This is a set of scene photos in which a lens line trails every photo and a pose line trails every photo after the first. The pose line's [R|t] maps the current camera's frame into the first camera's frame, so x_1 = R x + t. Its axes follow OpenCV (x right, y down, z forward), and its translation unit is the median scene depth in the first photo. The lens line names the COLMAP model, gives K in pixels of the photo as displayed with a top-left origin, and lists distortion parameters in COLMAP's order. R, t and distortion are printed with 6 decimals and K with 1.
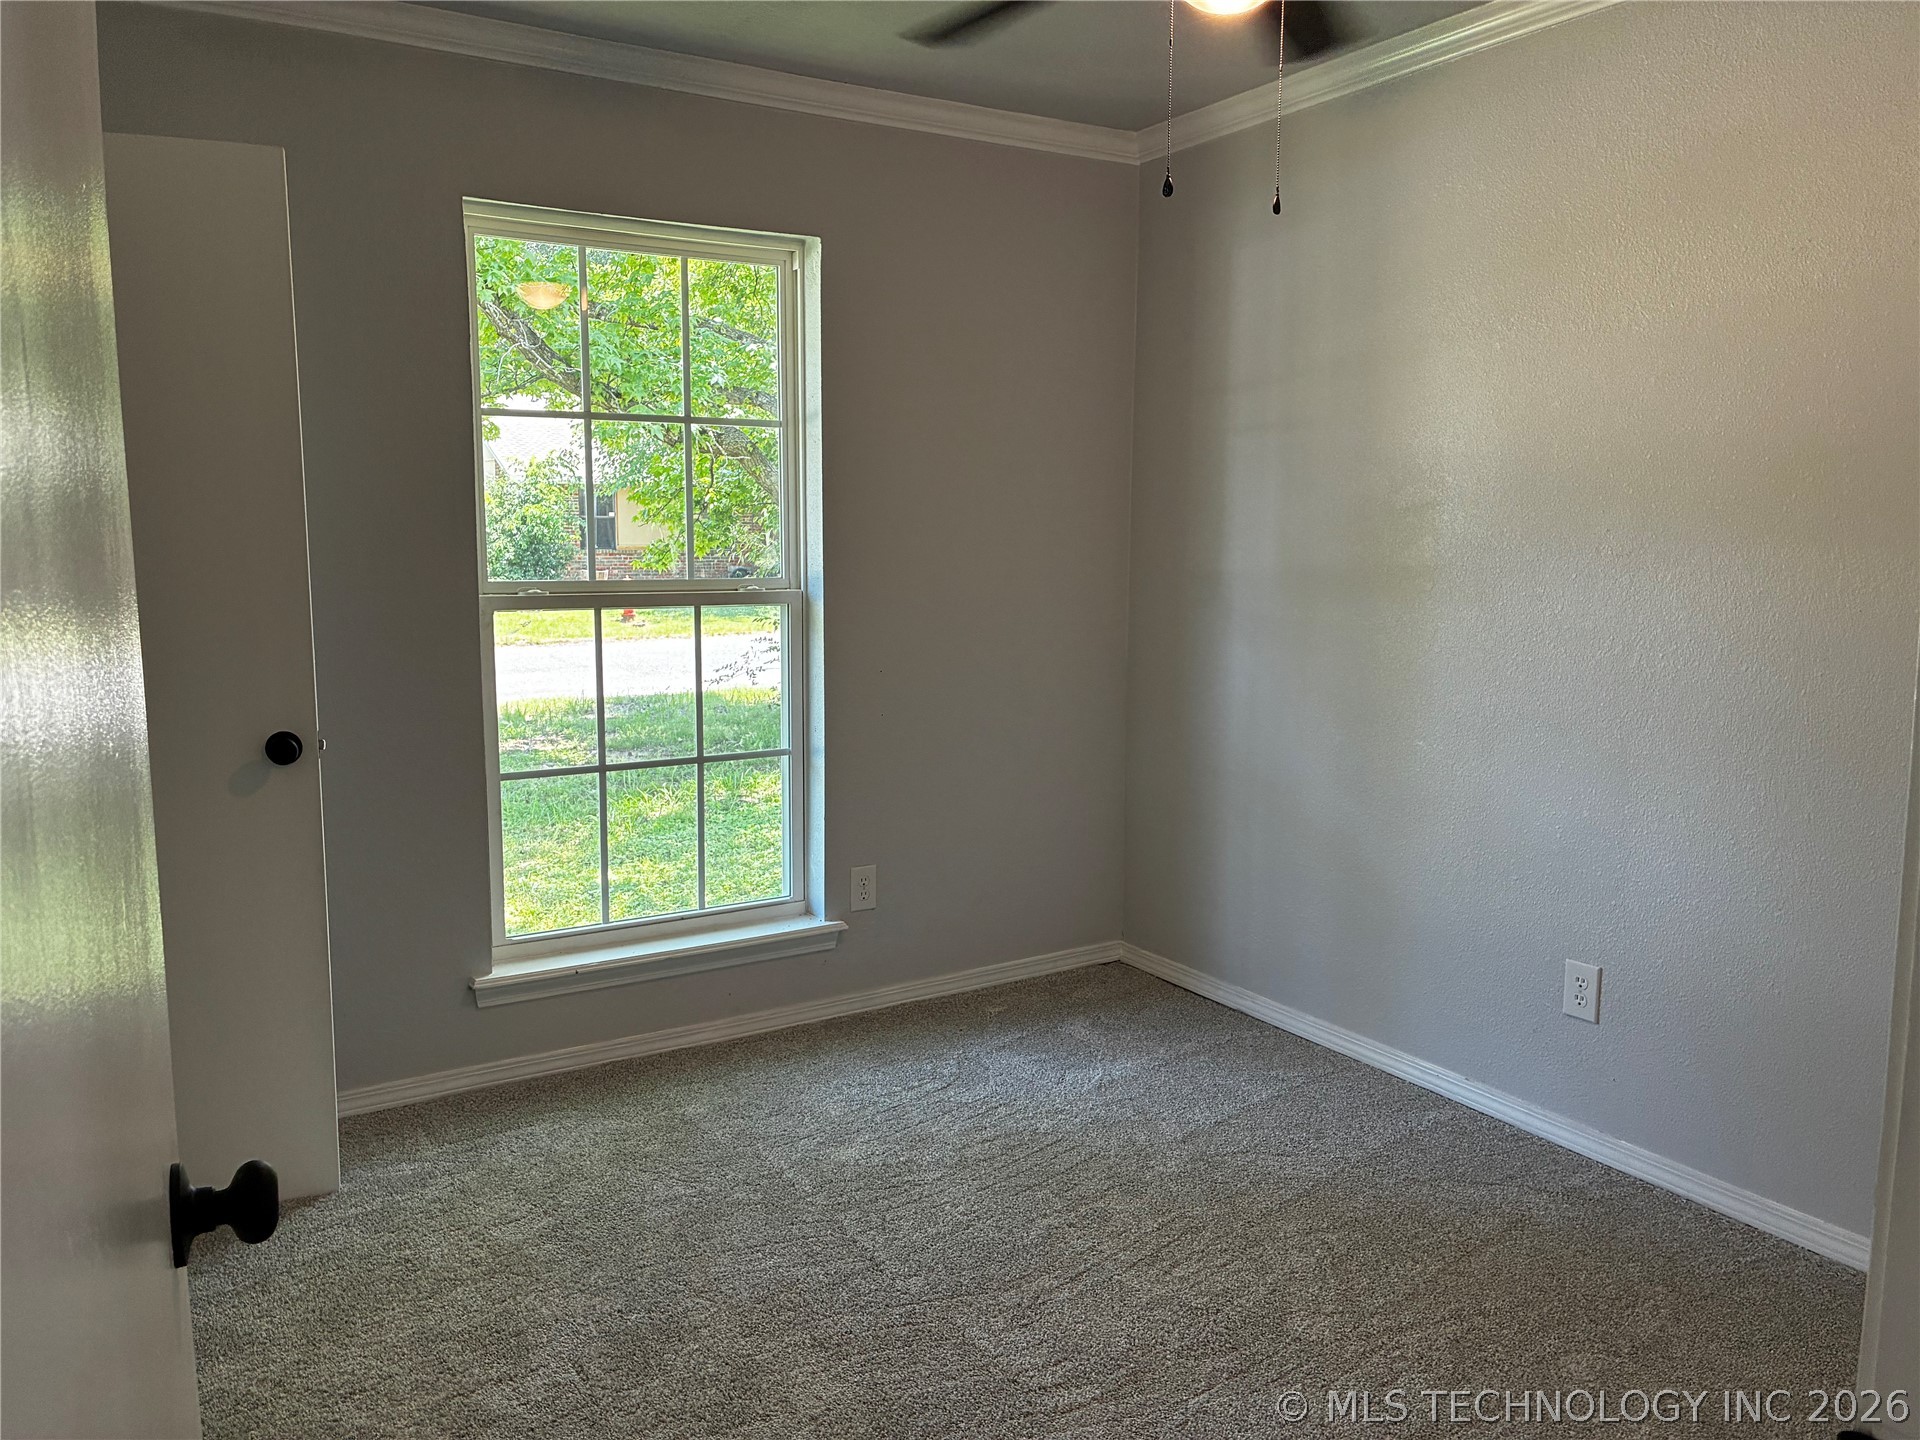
lens RADIAL K [[1443.0, 0, 964.8], [0, 1443.0, 716.9], [0, 0, 1]] dist [0.003823, -0.024798]
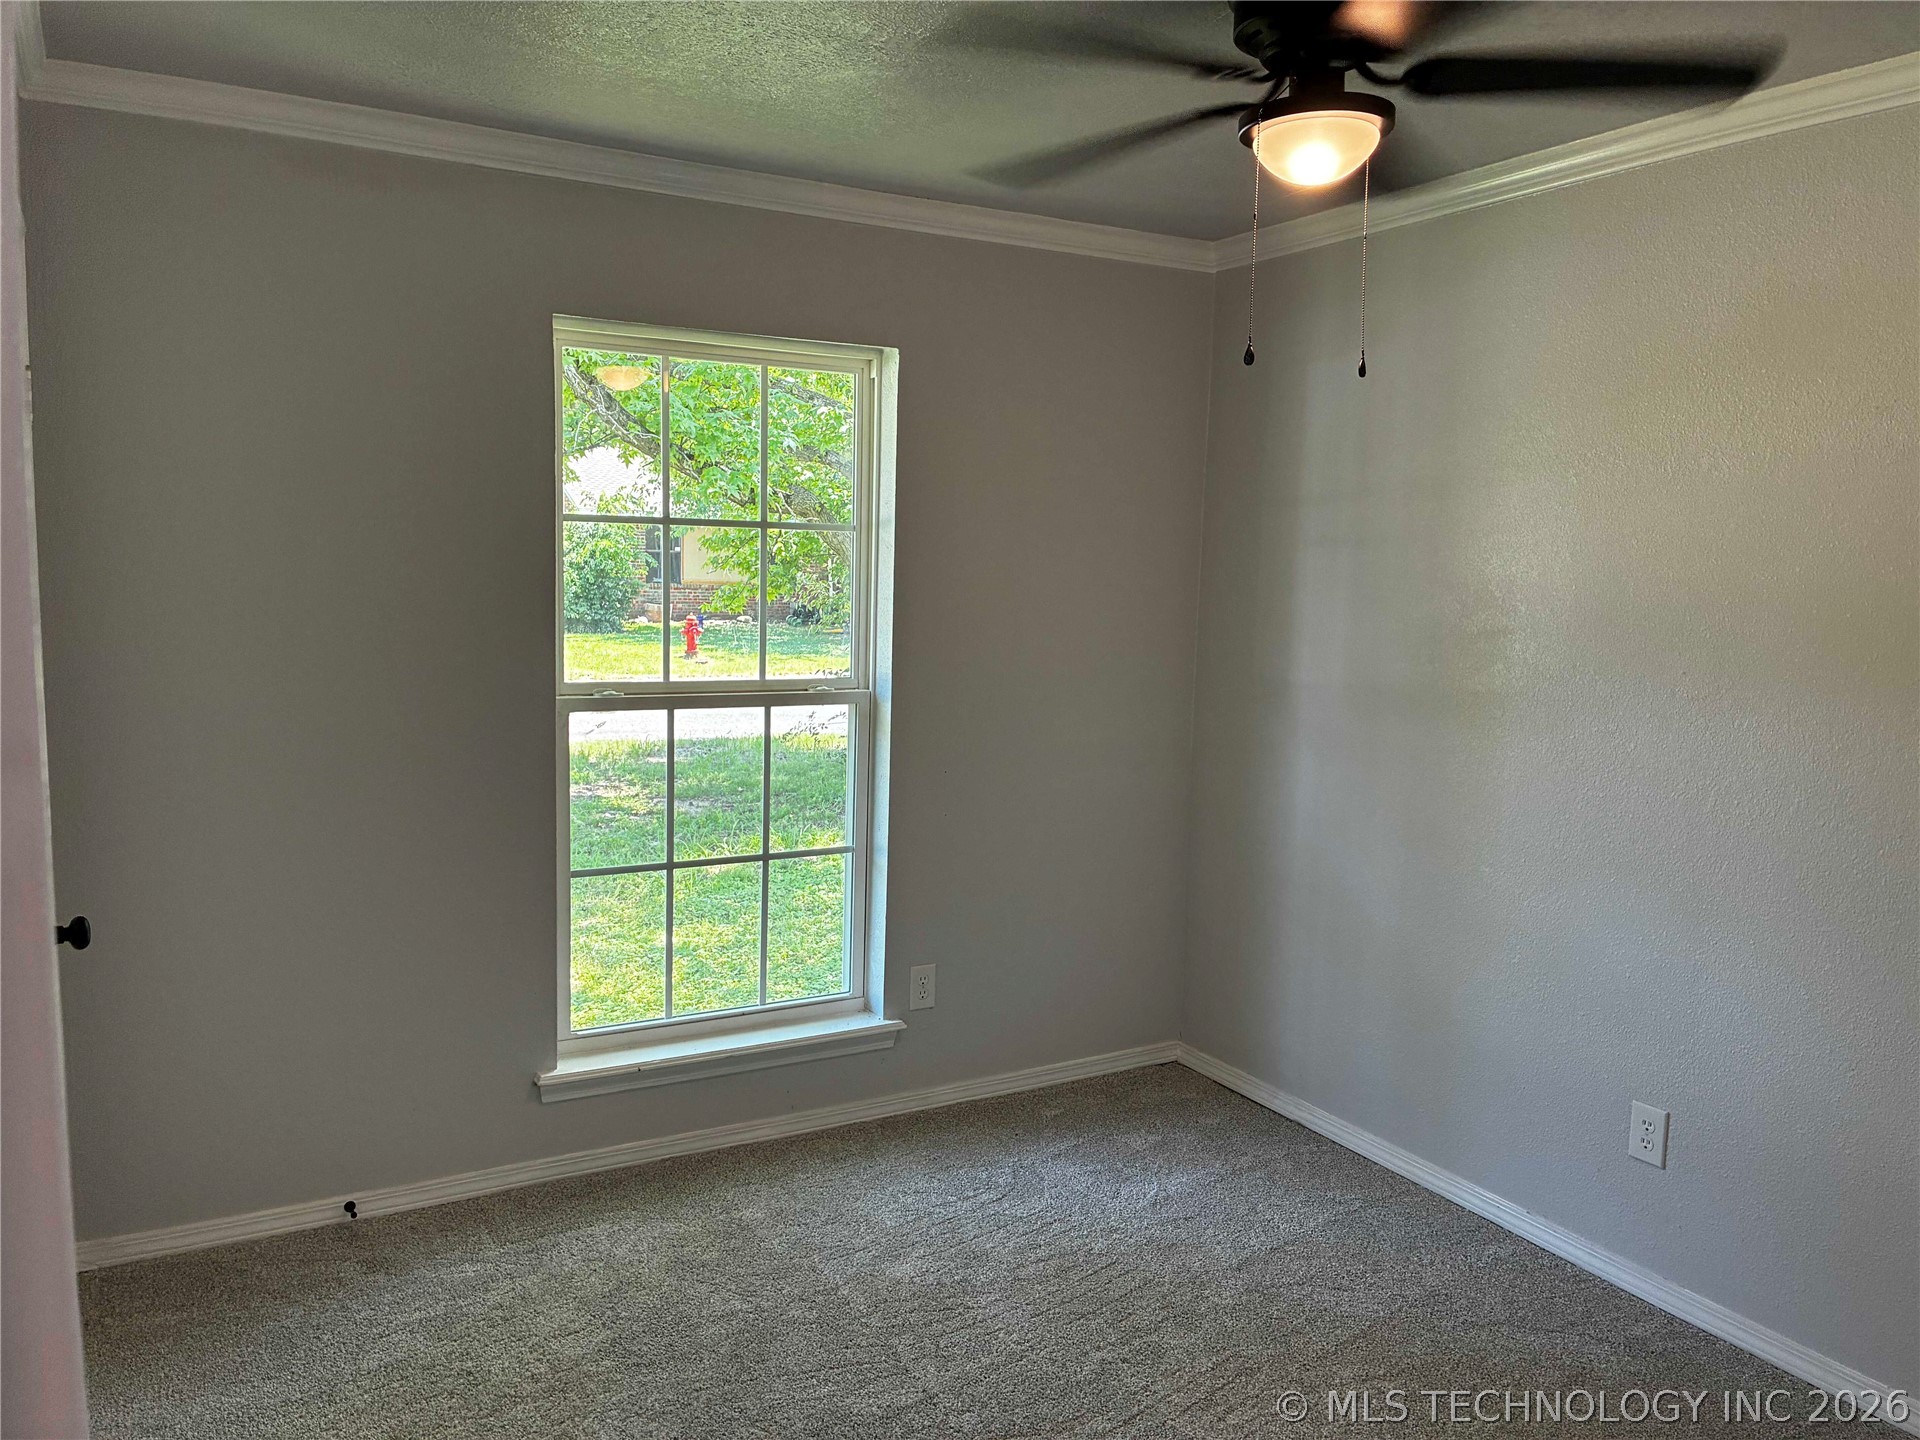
lens RADIAL K [[1443.0, 0, 964.8], [0, 1443.0, 716.9], [0, 0, 1]] dist [0.003823, -0.024798]
pose [[0.998921, 0.025577, -0.038759, -0.007840], [-0.026327, 0.999473, -0.018984, -0.057949], [0.038253, 0.019984, 0.999068, -0.008500]]
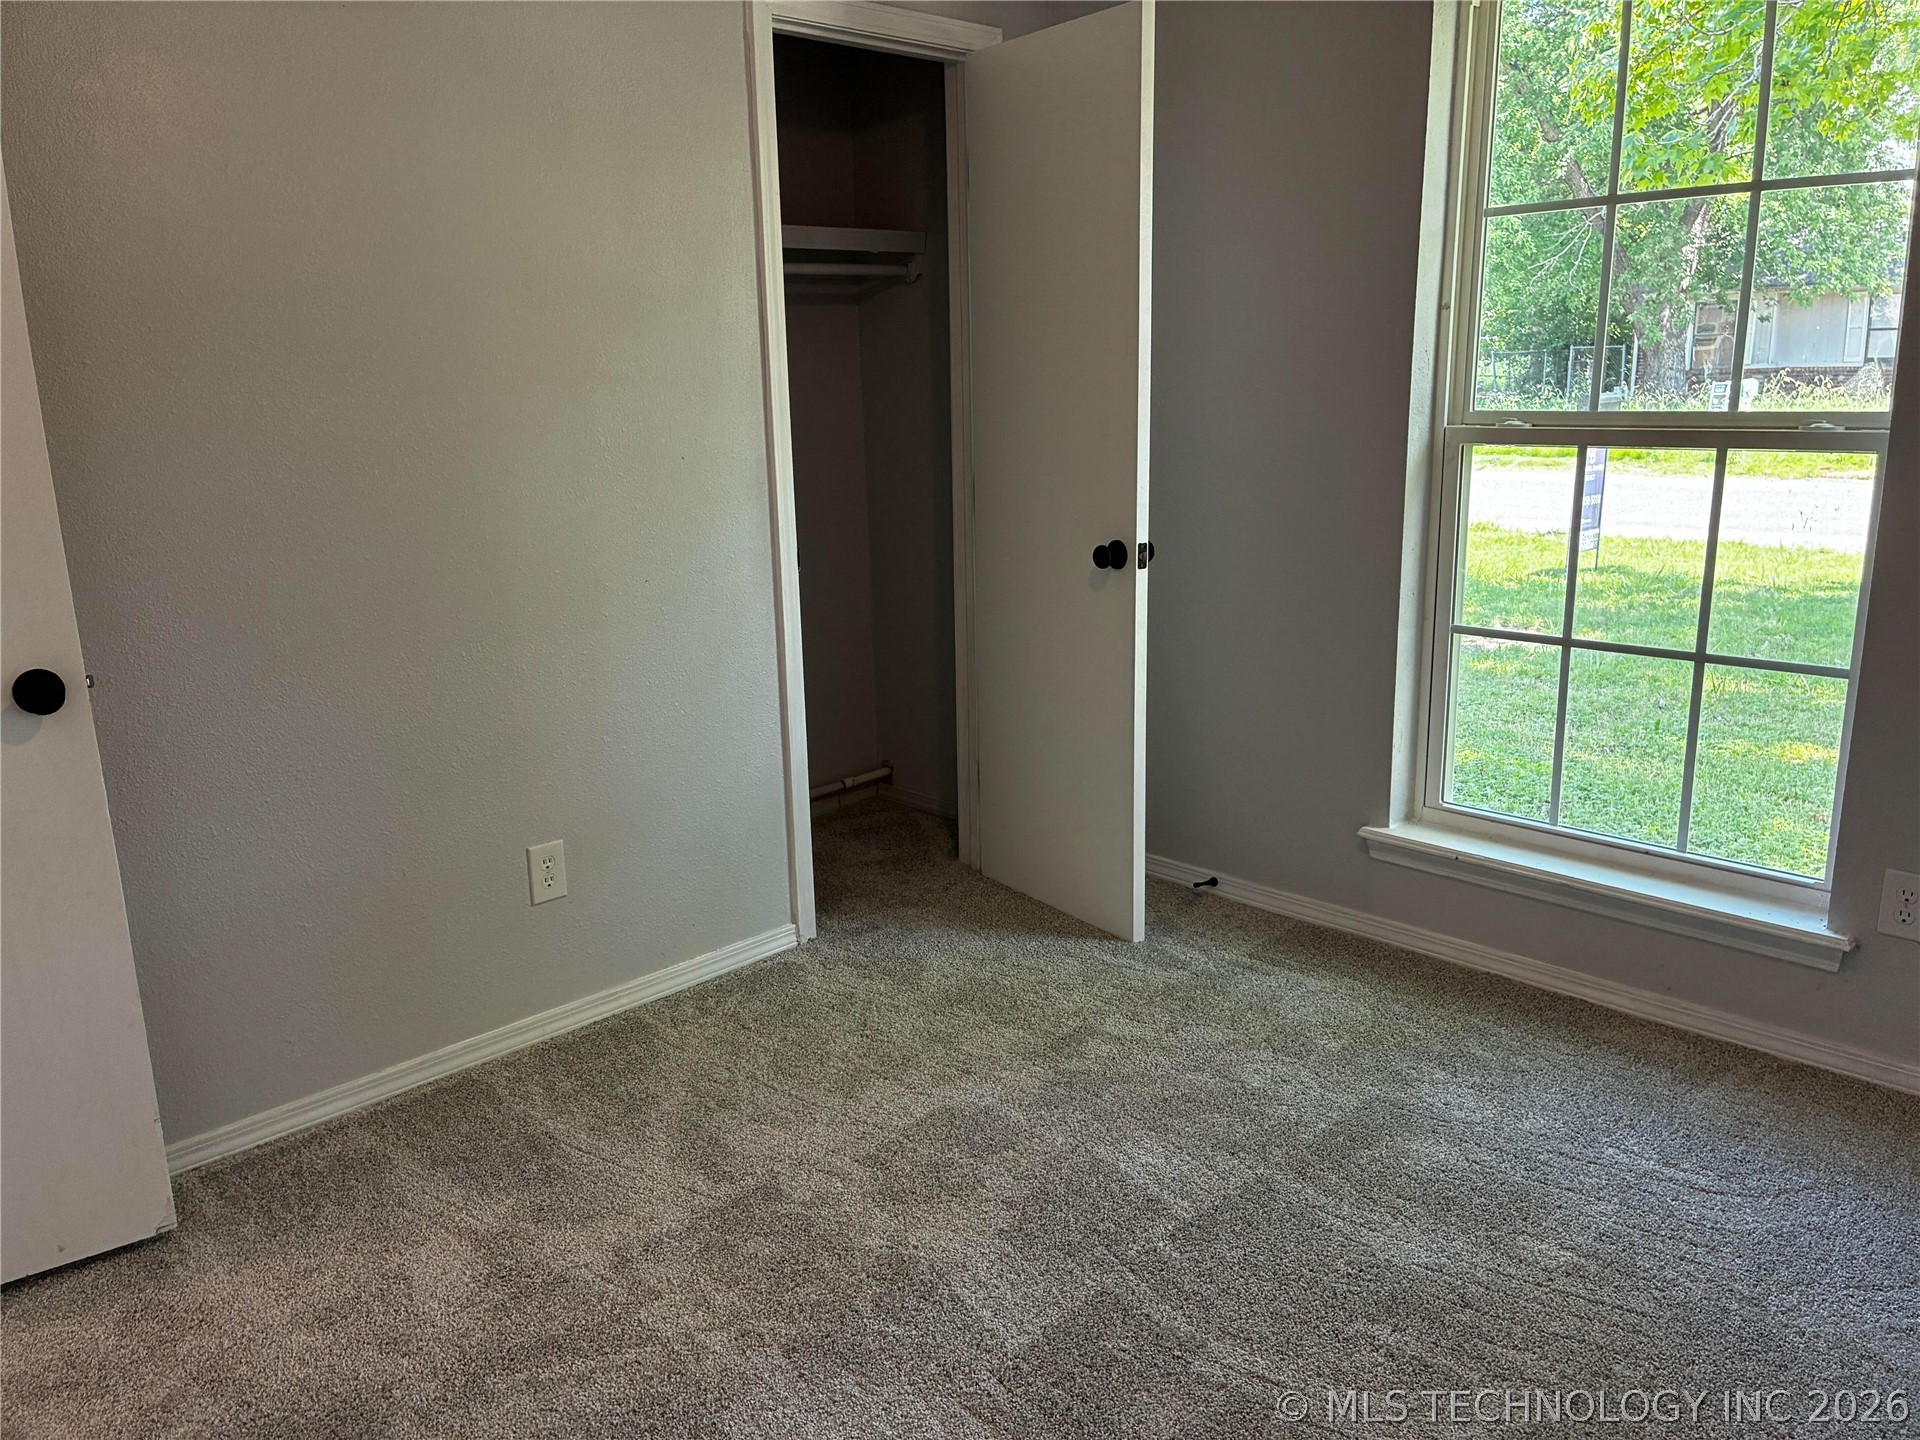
lens RADIAL K [[1443.0, 0, 964.8], [0, 1443.0, 716.9], [0, 0, 1]] dist [0.003823, -0.024798]
pose [[0.205060, 0.219360, -0.953851, 0.502921], [-0.099534, 0.974182, 0.202638, -0.058537], [0.973675, 0.053388, 0.221599, 0.506747]]
